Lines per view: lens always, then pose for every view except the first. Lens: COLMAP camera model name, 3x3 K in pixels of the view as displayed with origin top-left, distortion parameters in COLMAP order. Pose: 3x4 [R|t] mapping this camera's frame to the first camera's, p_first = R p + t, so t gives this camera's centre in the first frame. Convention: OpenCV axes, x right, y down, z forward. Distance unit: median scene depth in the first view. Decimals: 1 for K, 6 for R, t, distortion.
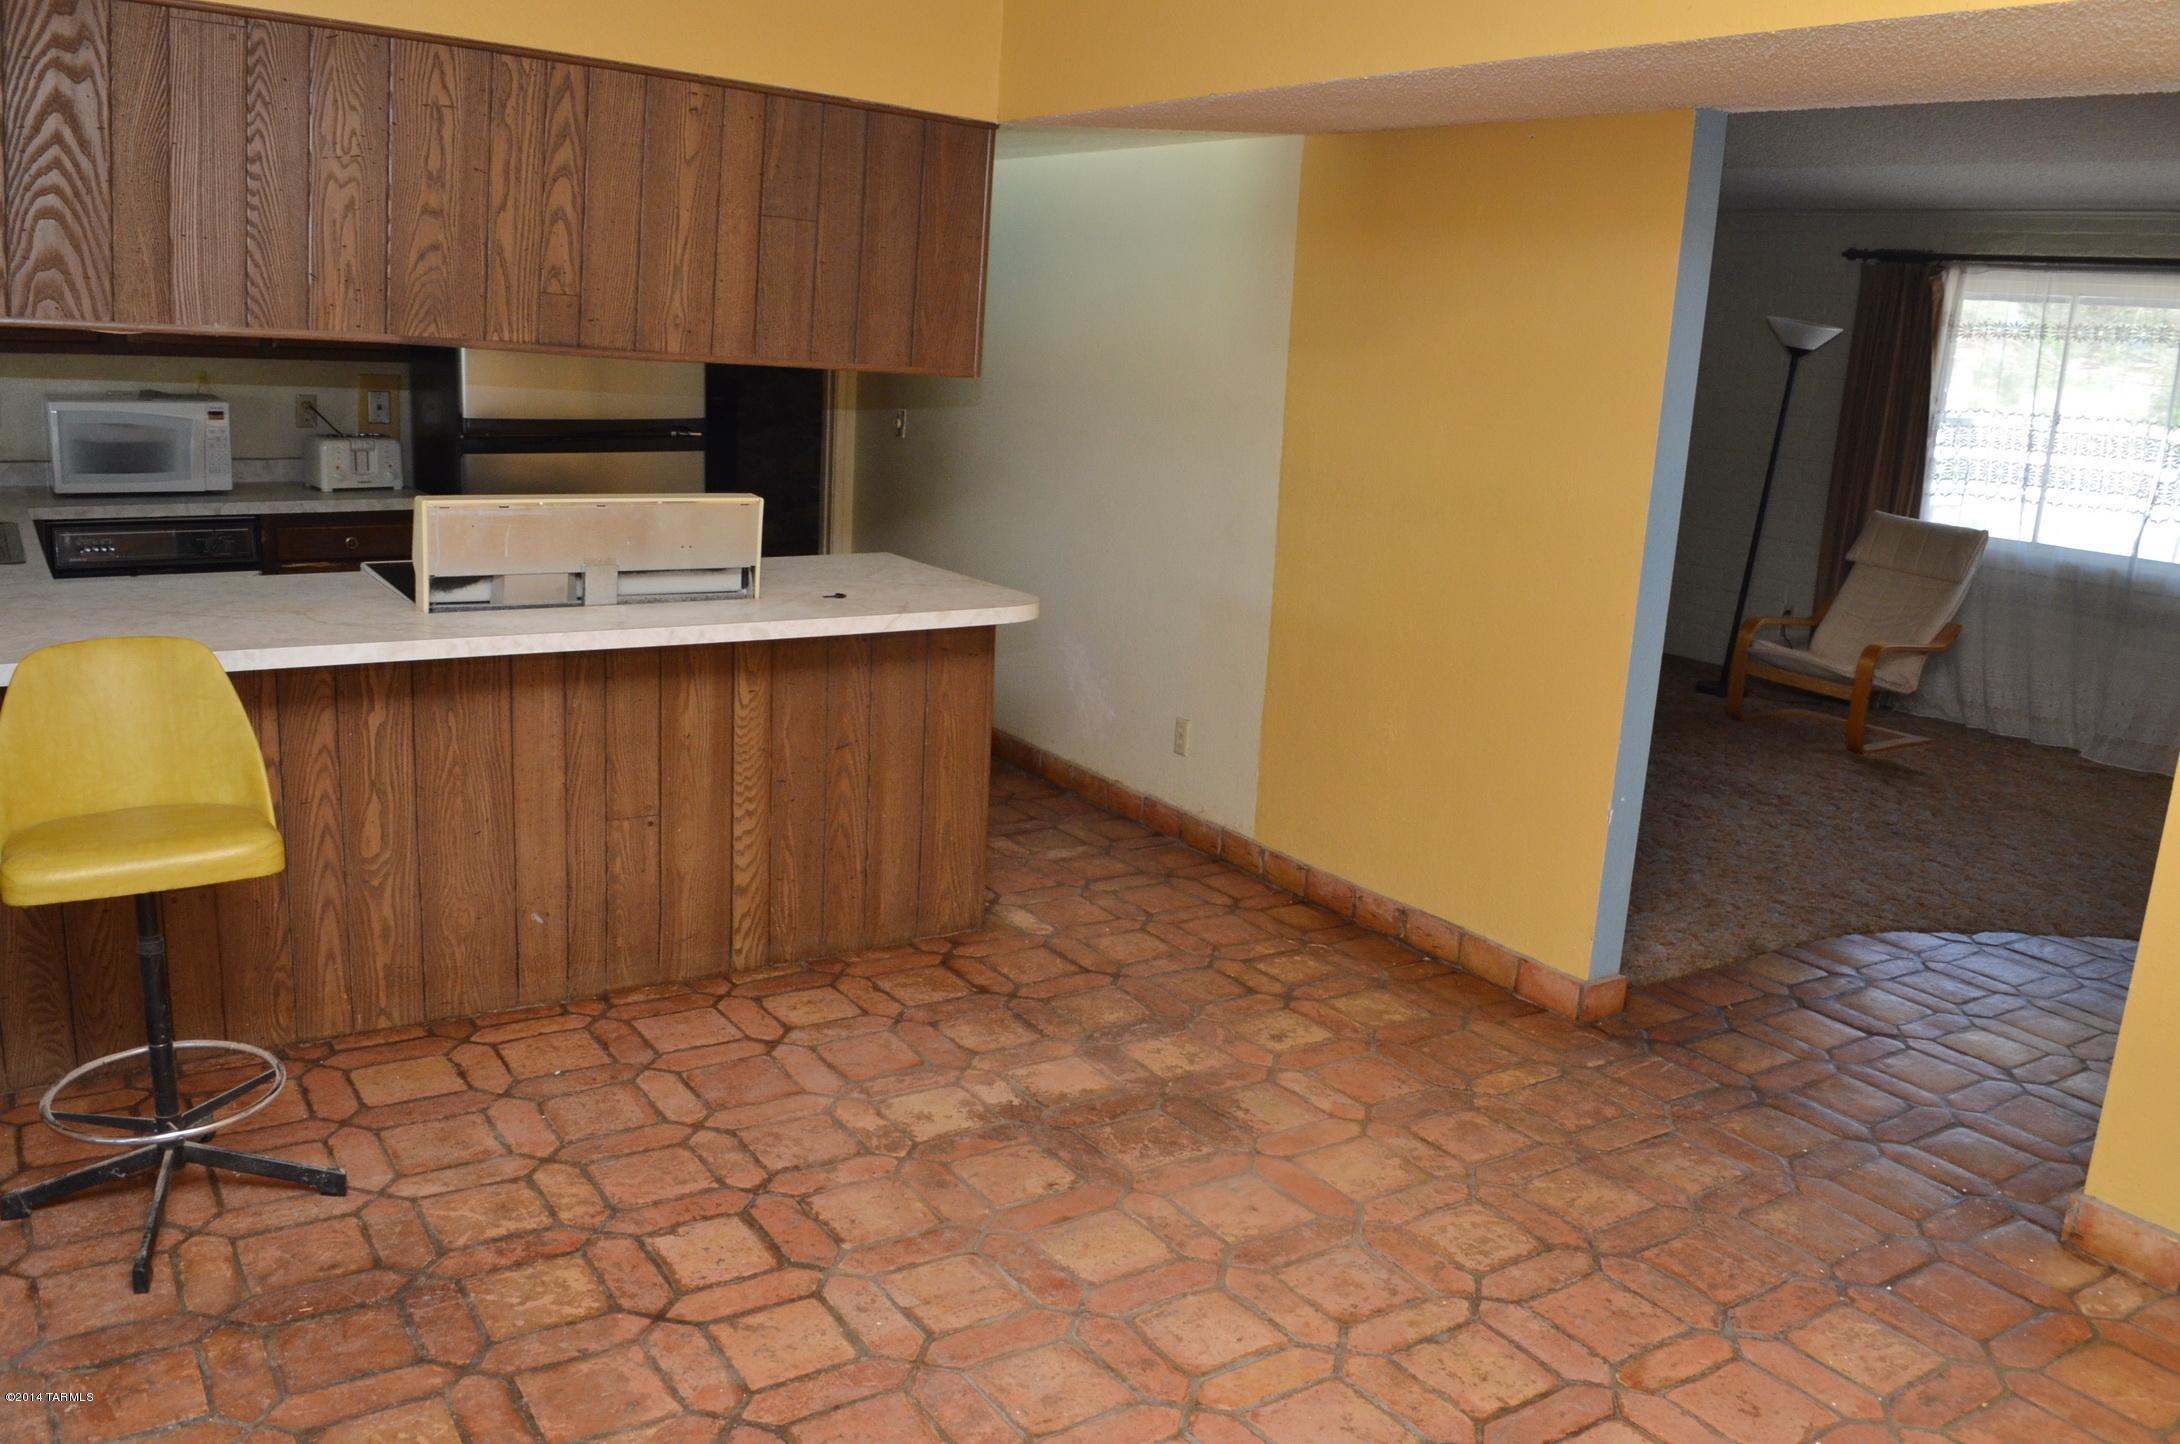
lens RADIAL K [[1722.4, 0, 1090.0], [0, 1722.4, 722.0], [0, 0, 1]] dist [-0.075206, 0.003029]
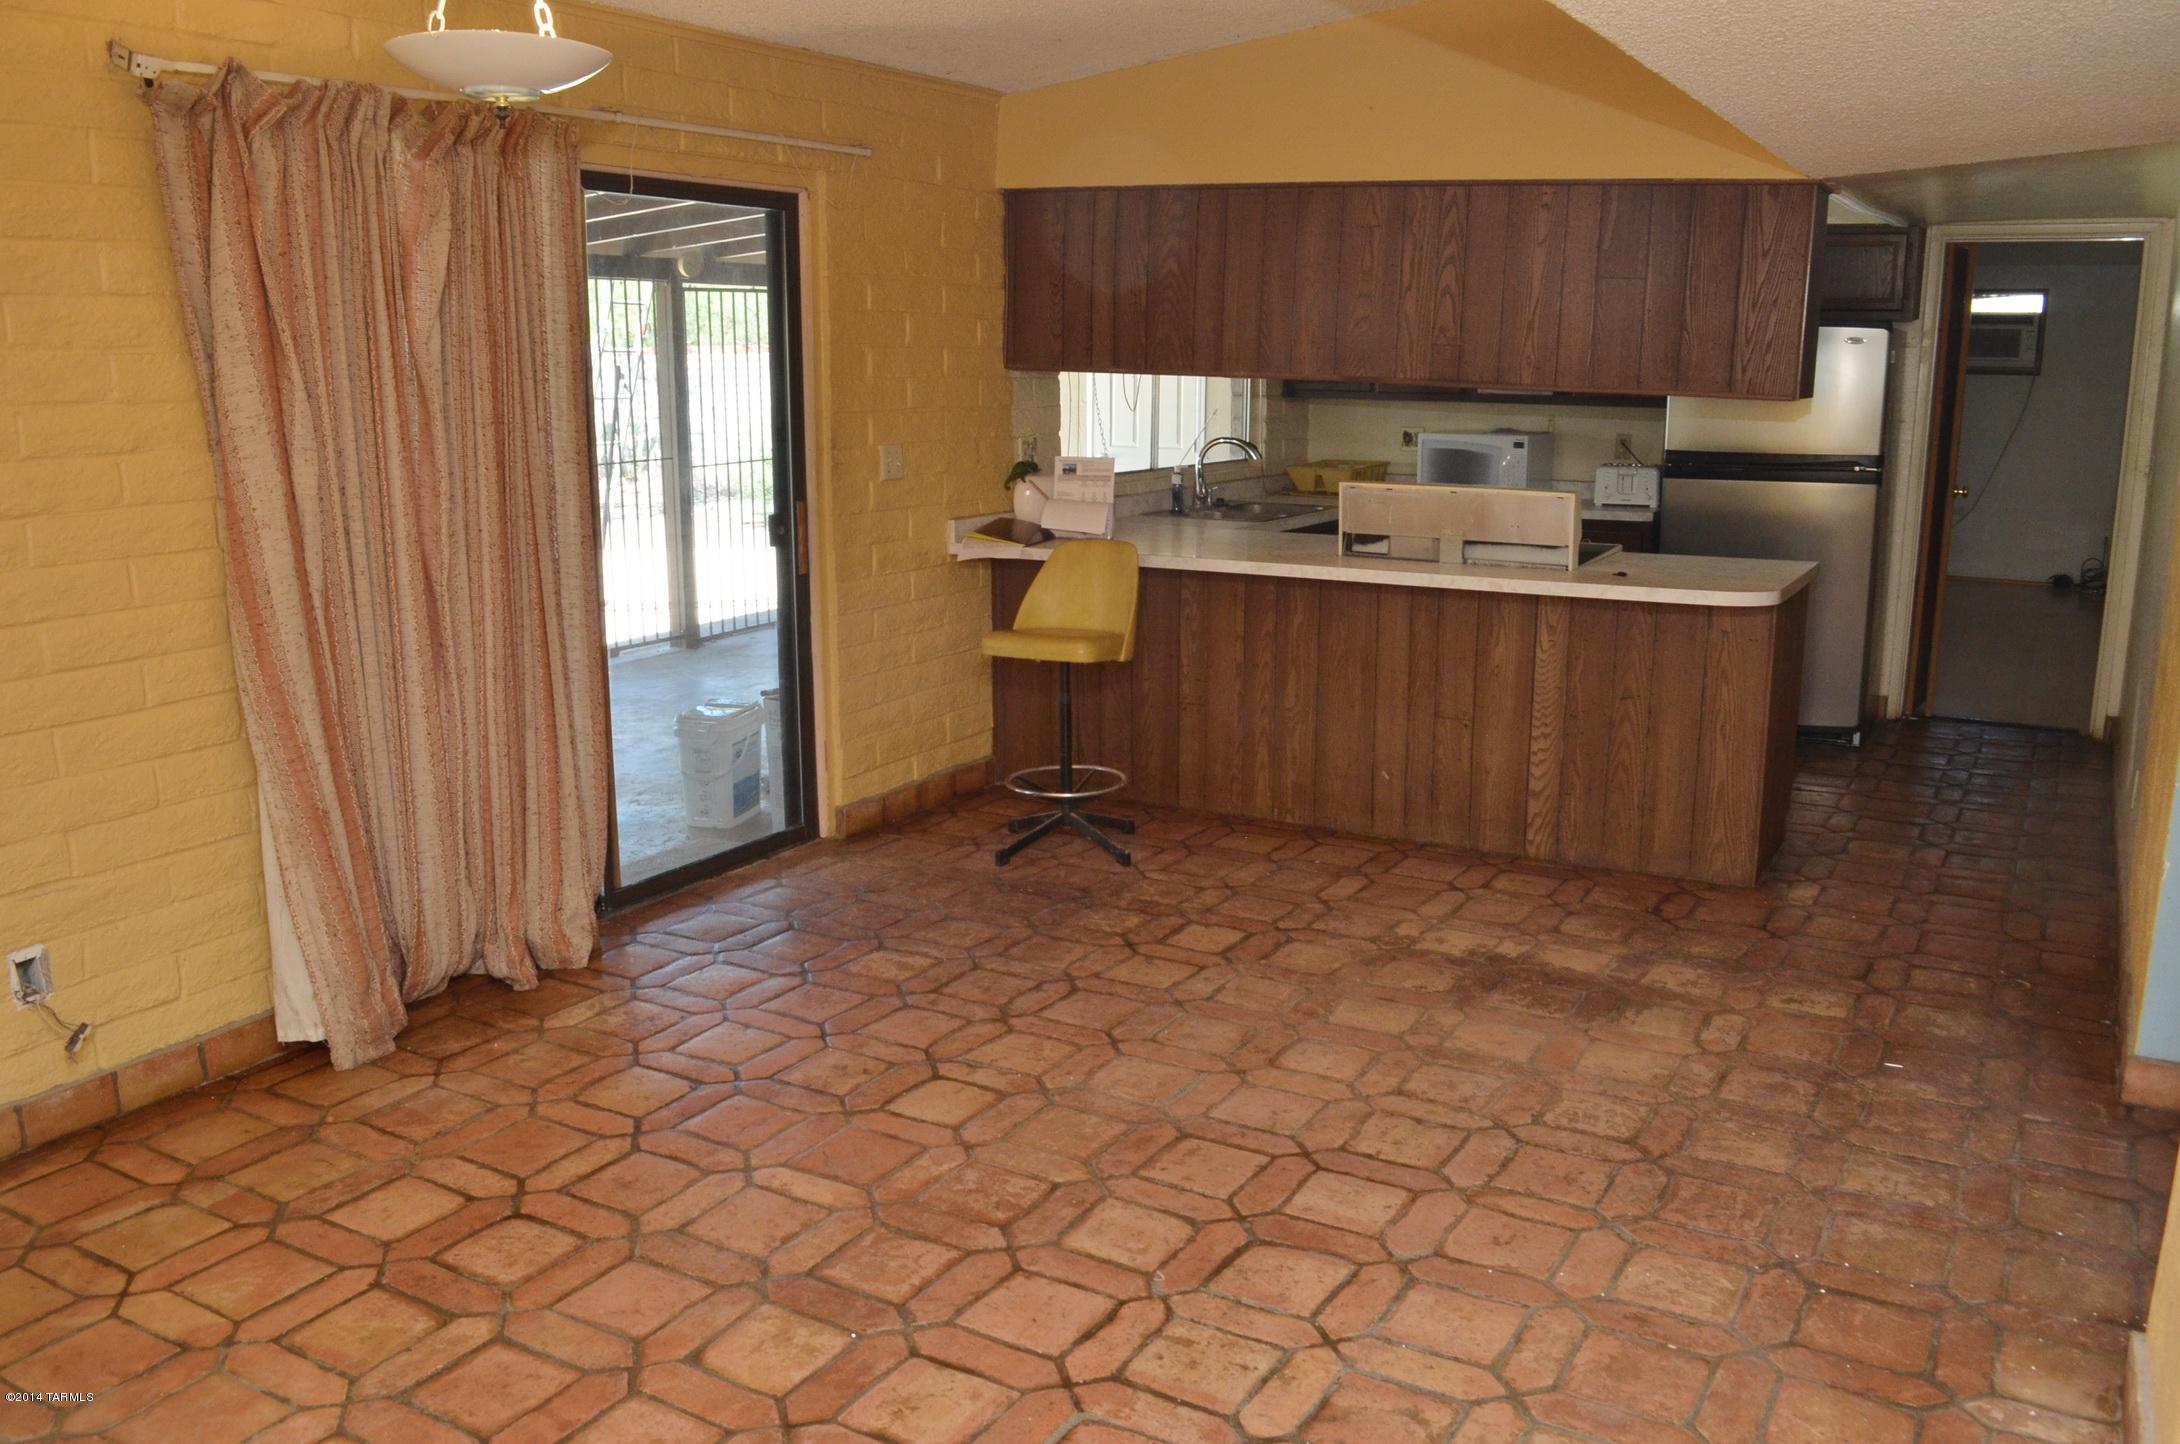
lens RADIAL K [[1698.9, 0, 1120.9], [0, 1698.9, 737.5], [0, 0, 1]] dist [-0.084094, 0.003893]
pose [[0.445949, 0.140349, -0.883986, 0.857307], [-0.175240, 0.982206, 0.067540, 0.026345], [0.877736, 0.124790, 0.462609, 0.135827]]
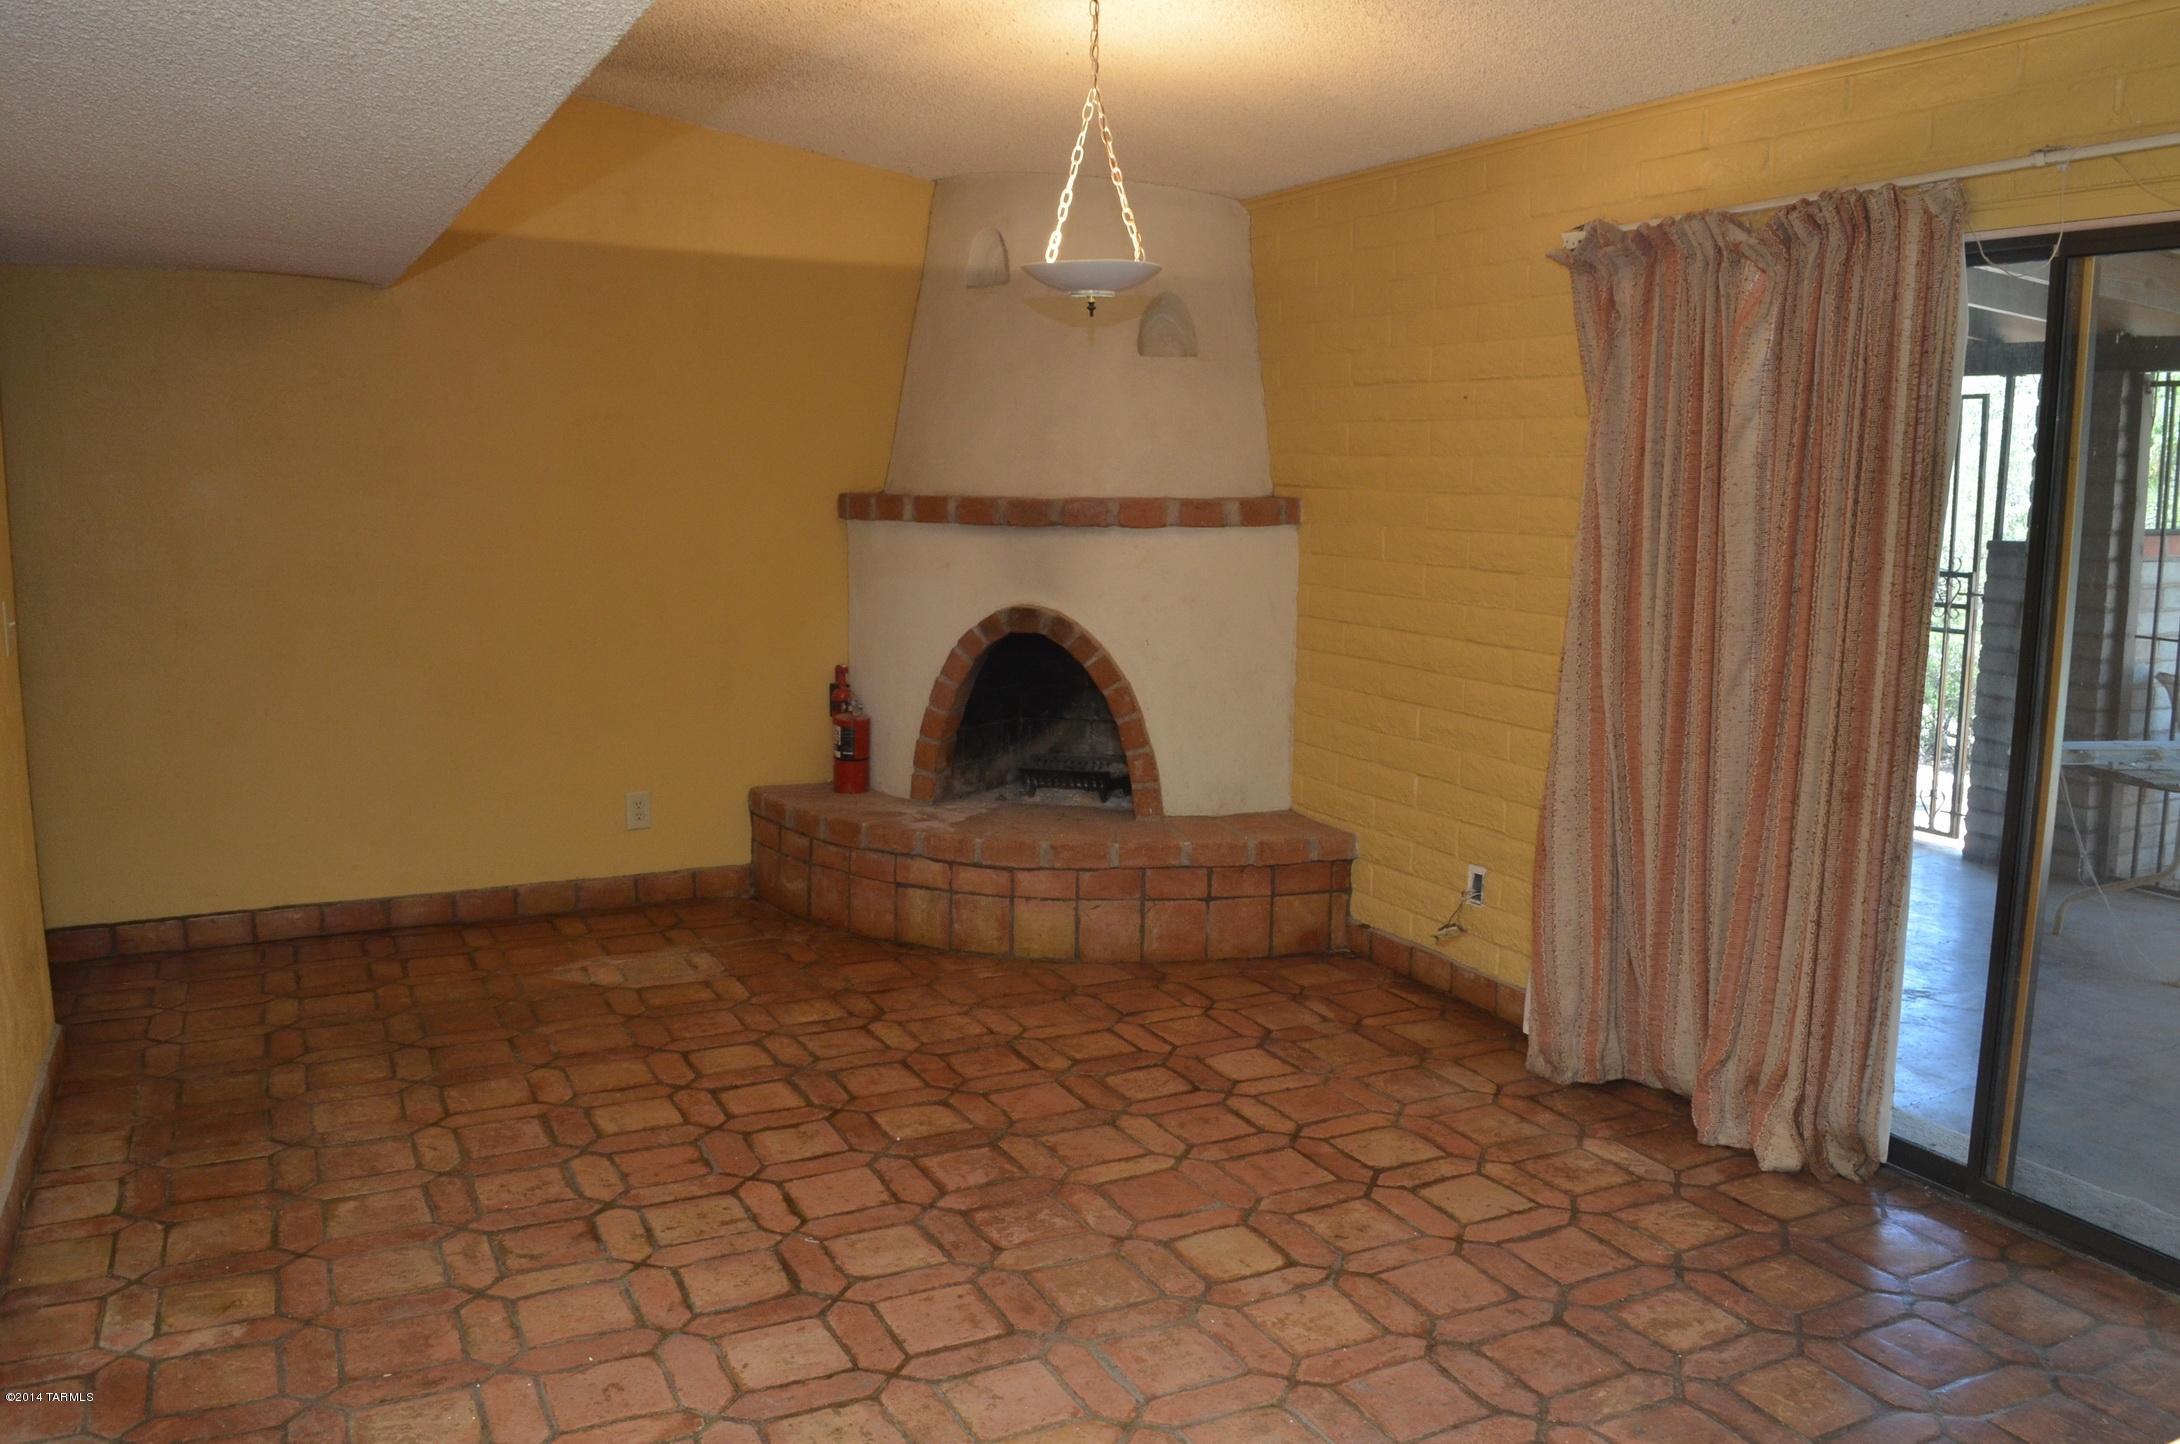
lens RADIAL K [[1698.9, 0, 1120.9], [0, 1698.9, 737.5], [0, 0, 1]] dist [-0.084094, 0.003893]
pose [[-0.991511, -0.084402, 0.098907, -0.015343], [-0.040544, 0.923447, 0.381577, -0.285765], [-0.123541, 0.374328, -0.919030, 1.251389]]
